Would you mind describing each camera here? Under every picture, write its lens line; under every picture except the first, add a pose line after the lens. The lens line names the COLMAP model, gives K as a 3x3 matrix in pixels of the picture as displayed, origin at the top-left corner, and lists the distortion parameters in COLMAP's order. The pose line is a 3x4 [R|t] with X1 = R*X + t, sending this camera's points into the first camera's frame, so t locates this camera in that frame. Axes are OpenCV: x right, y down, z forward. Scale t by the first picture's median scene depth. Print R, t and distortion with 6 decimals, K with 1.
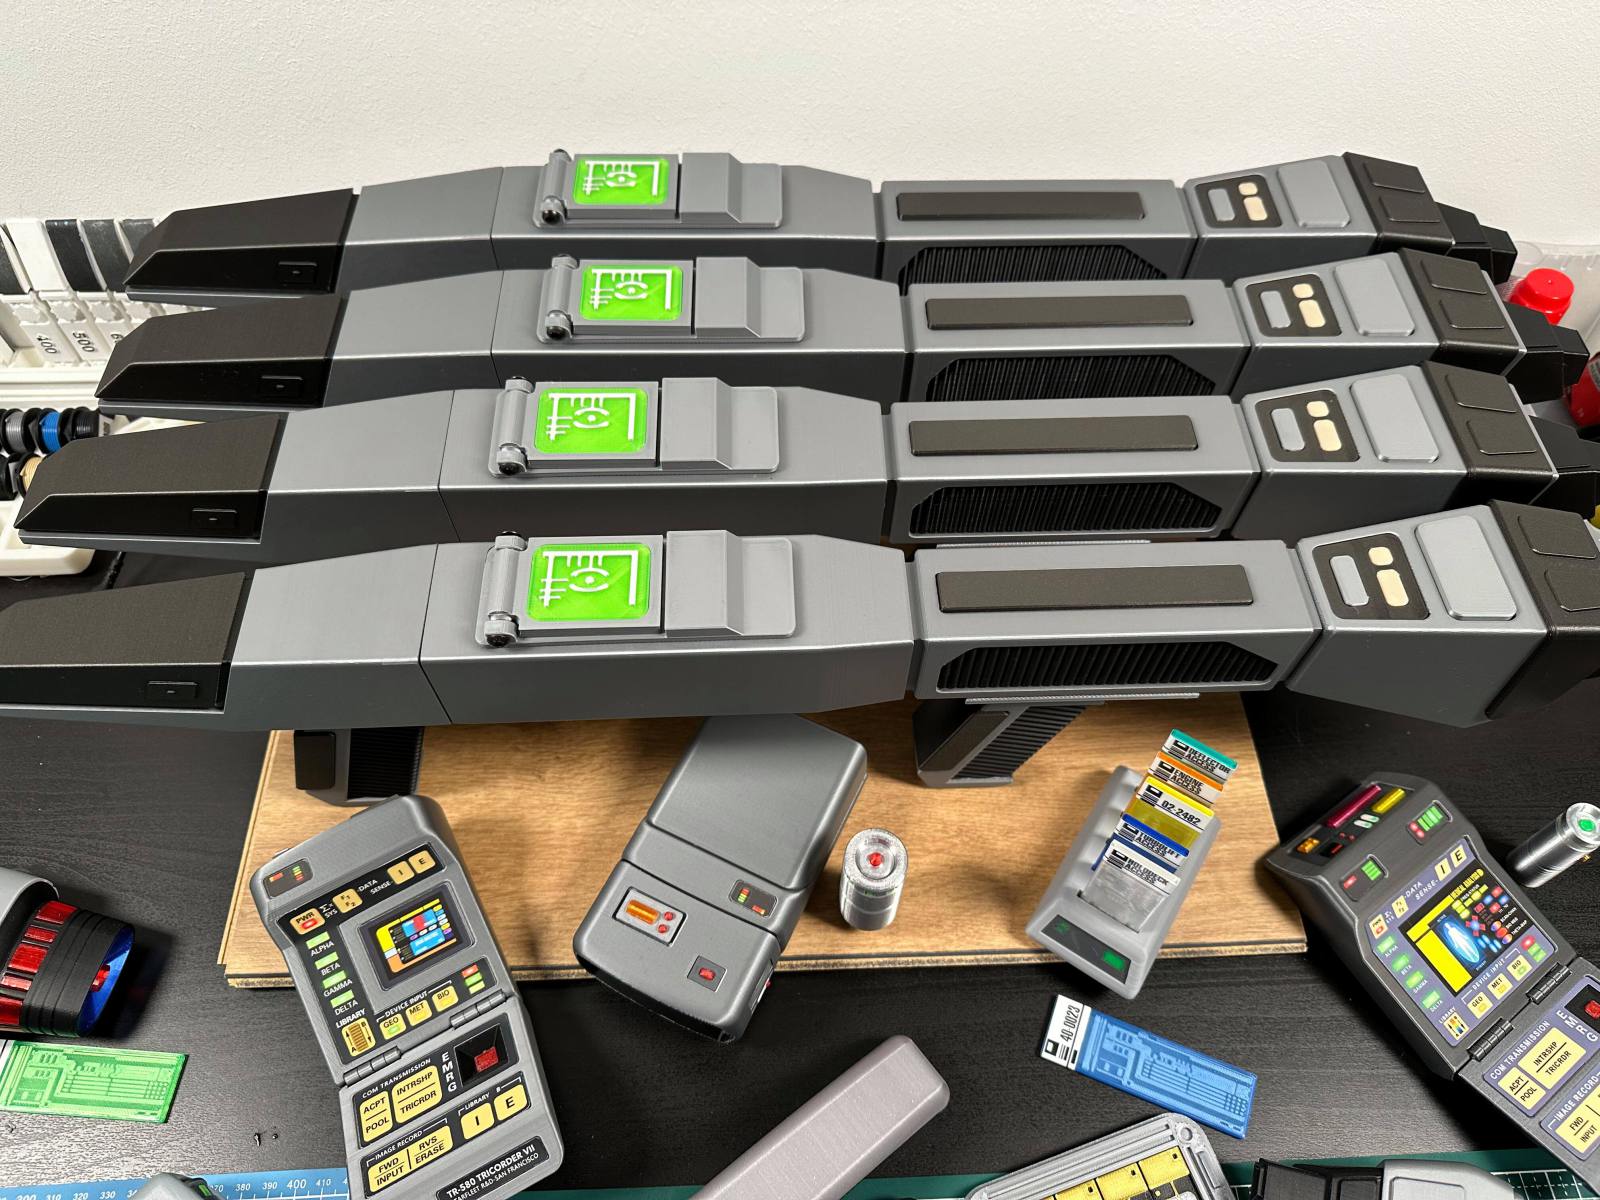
lens RADIAL K [[1141.4, 0, 803.6], [0, 1141.4, 597.1], [0, 0, 1]] dist [-0.012801, -0.002791]
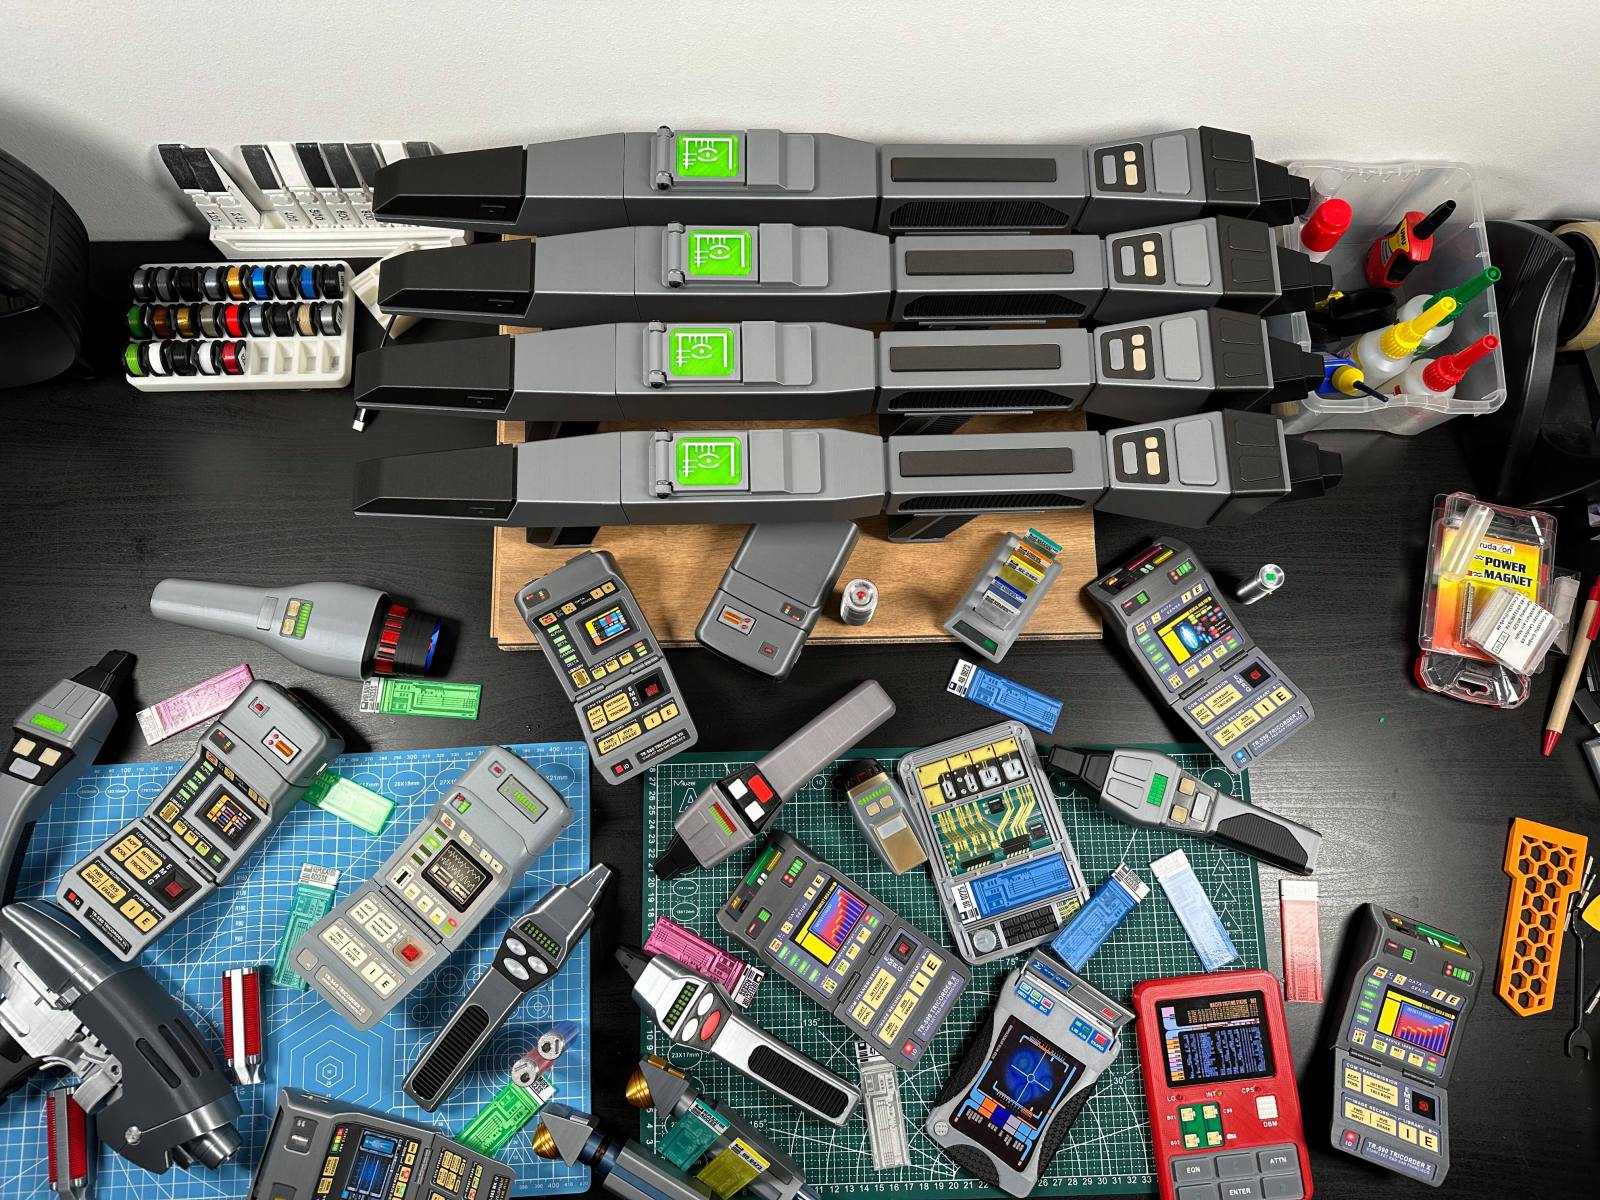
lens RADIAL K [[1109.0, 0, 801.7], [0, 1109.0, 606.4], [0, 0, 1]] dist [0.116672, -0.177638]
pose [[0.999897, 0.014276, -0.001277, -0.027553], [-0.012893, 0.934808, 0.354918, -0.366352], [0.006261, -0.354865, 0.934896, -0.647874]]
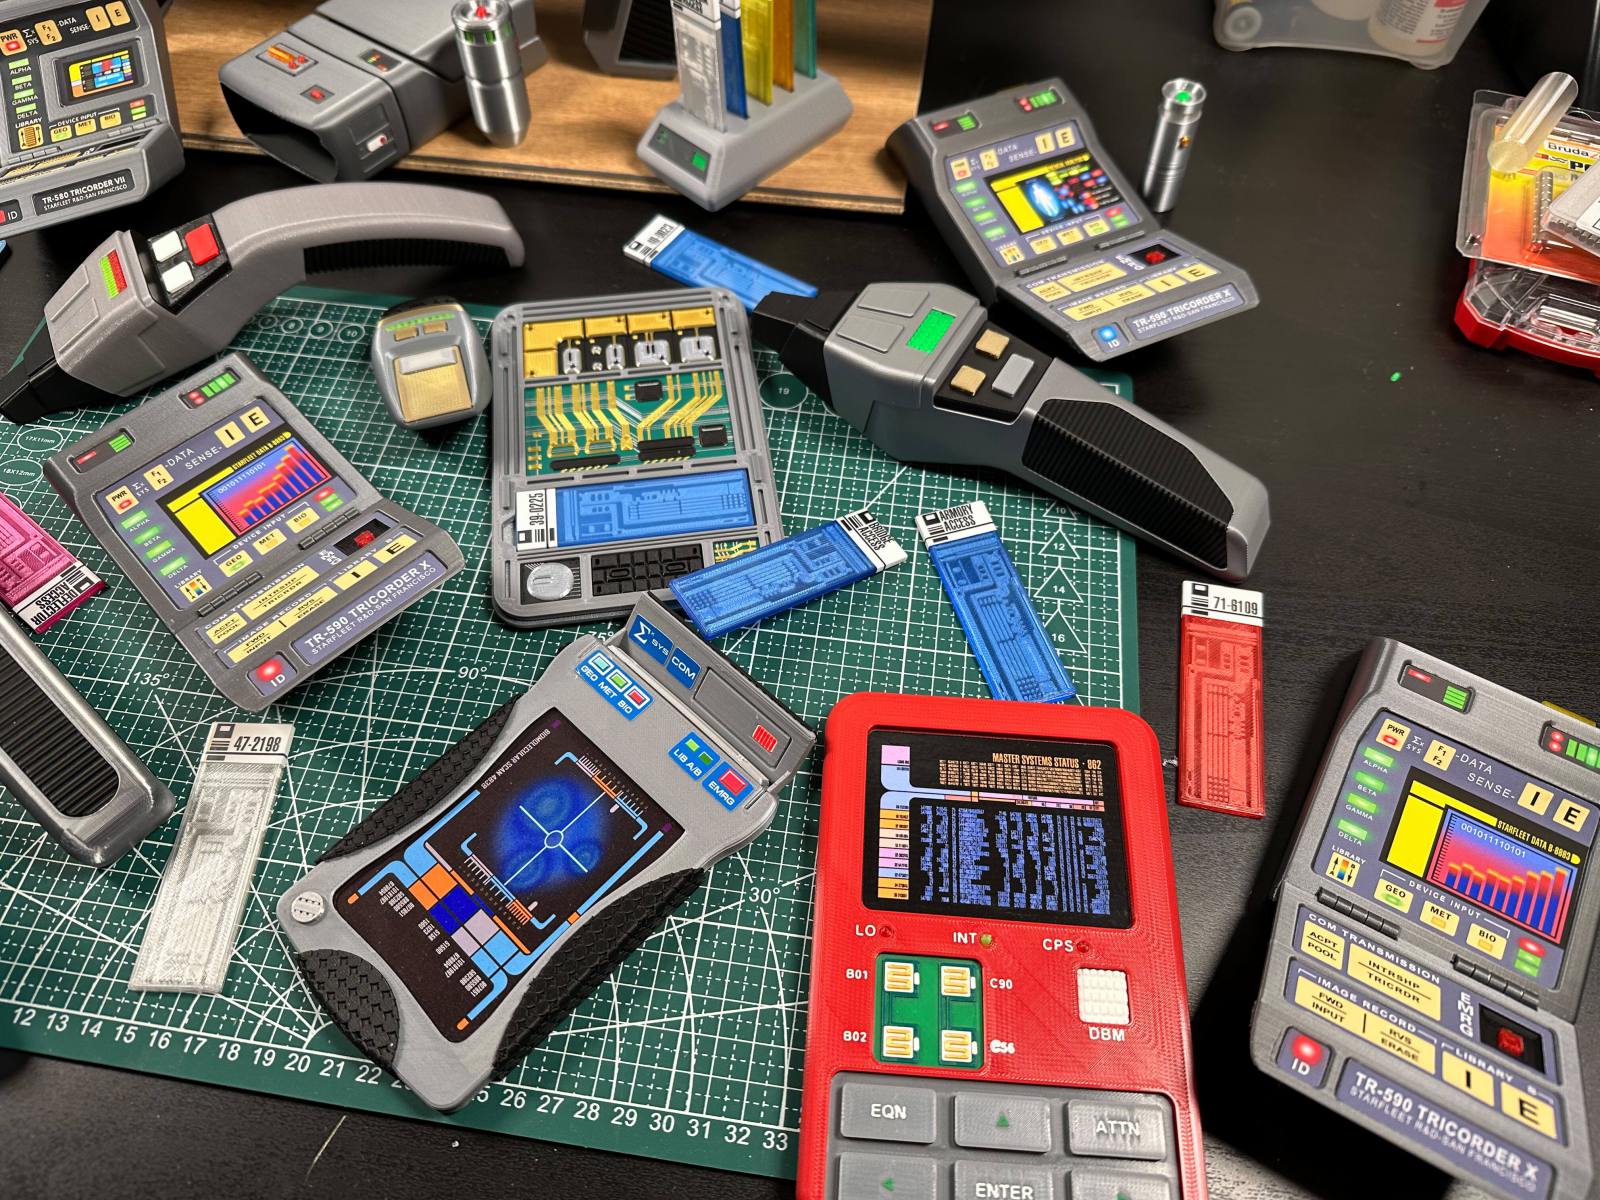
lens RADIAL K [[1126.0, 0, 783.2], [0, 1126.0, 603.5], [0, 0, 1]] dist [-0.000835, -0.006395]
pose [[0.982805, 0.149136, -0.108876, 0.524160], [-0.150064, 0.988676, -0.000339, 0.713959], [0.107592, 0.016671, 0.994055, -0.027821]]
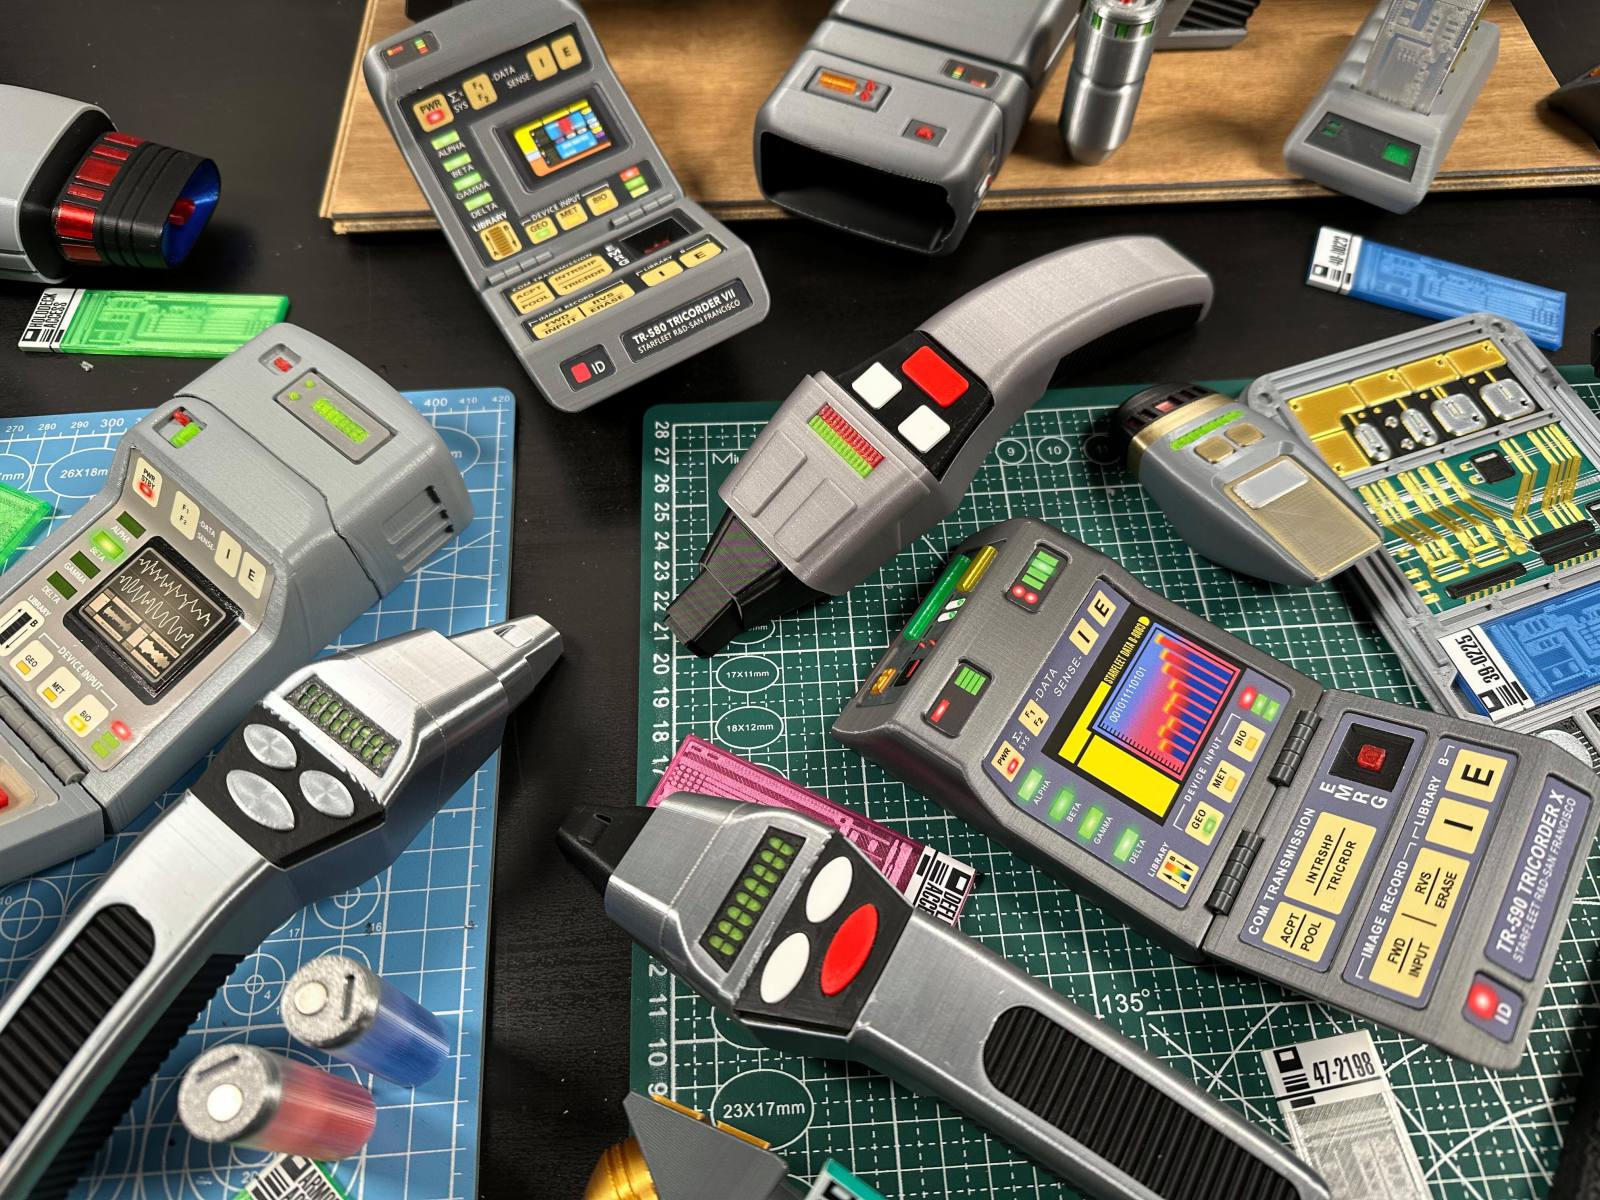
lens RADIAL K [[1160.9, 0, 805.5], [0, 1160.9, 589.6], [0, 0, 1]] dist [0.041320, -0.099884]
pose [[0.999747, -0.022441, -0.001615, -0.168064], [0.022495, 0.998371, 0.052433, 0.583808], [0.000435, -0.052456, 0.998623, 0.130791]]
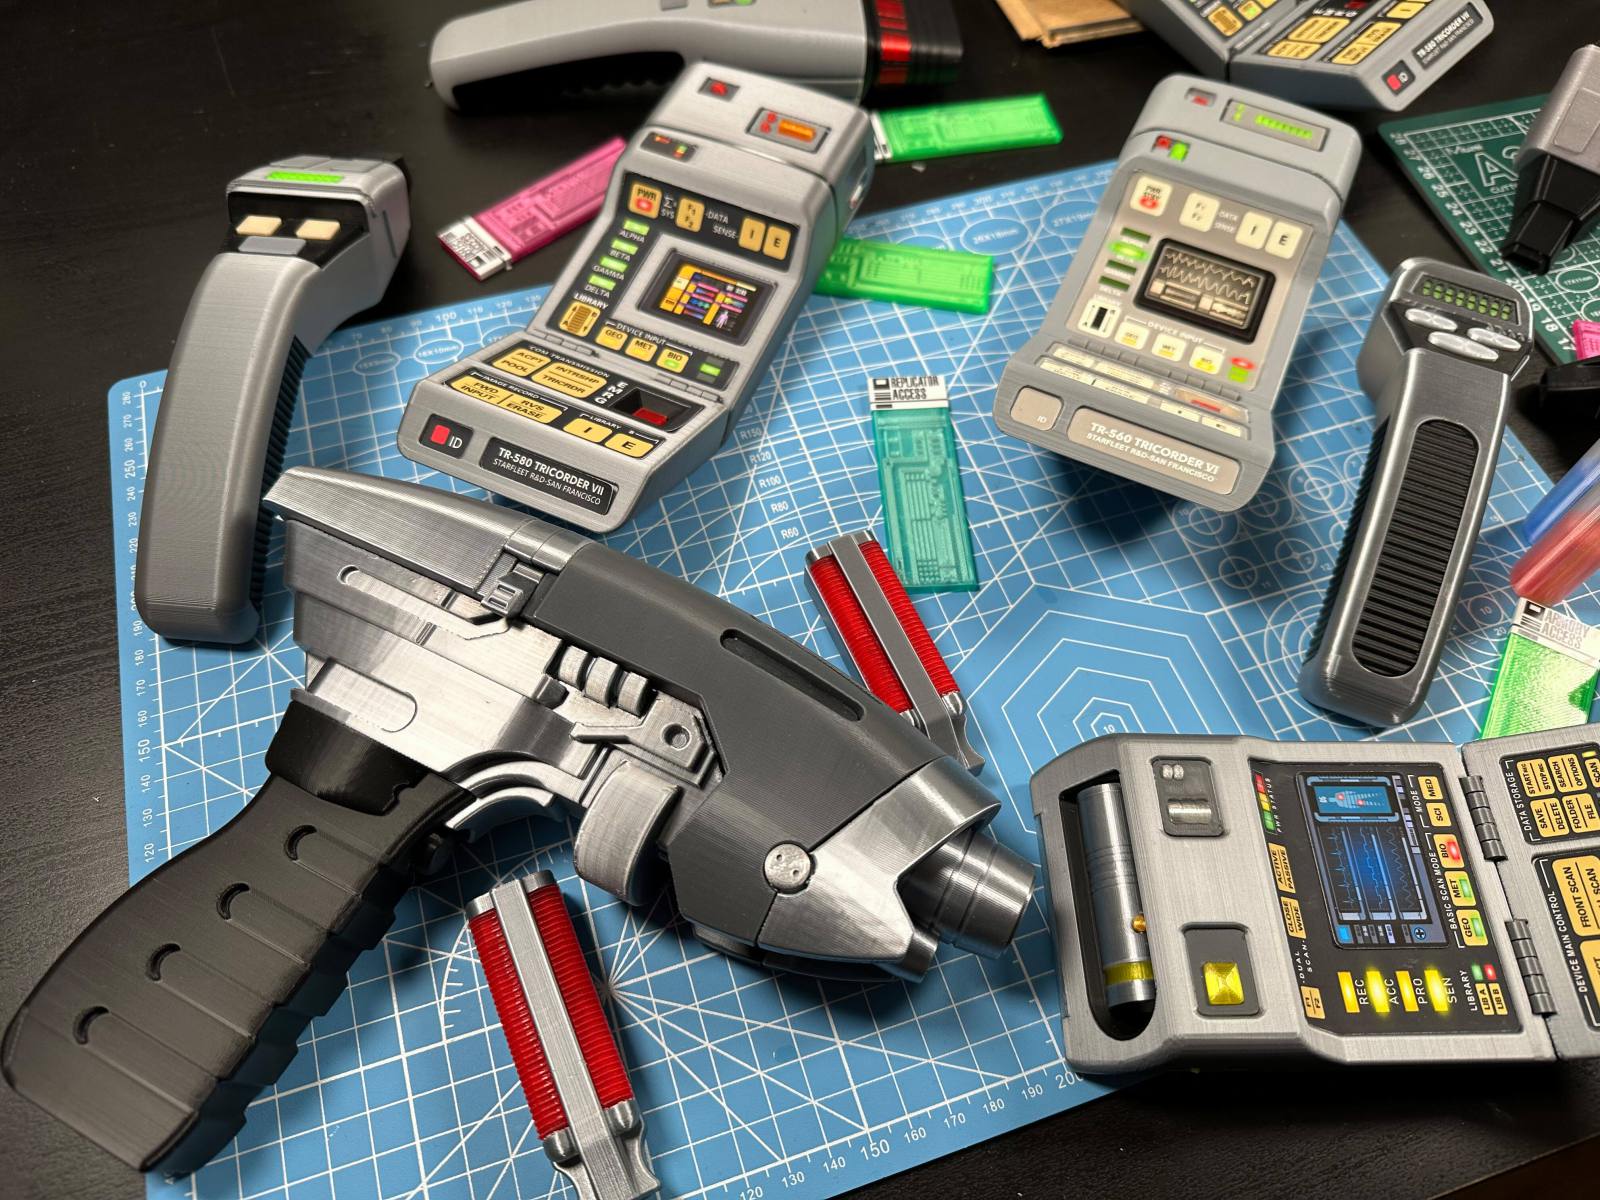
lens RADIAL K [[1103.1, 0, 796.7], [0, 1103.1, 622.4], [0, 0, 1]] dist [0.051496, -0.087599]
pose [[0.966062, -0.223958, 0.128710, -0.990814], [0.215198, 0.973408, 0.078526, 0.734810], [-0.142874, -0.048163, 0.988568, 0.030049]]
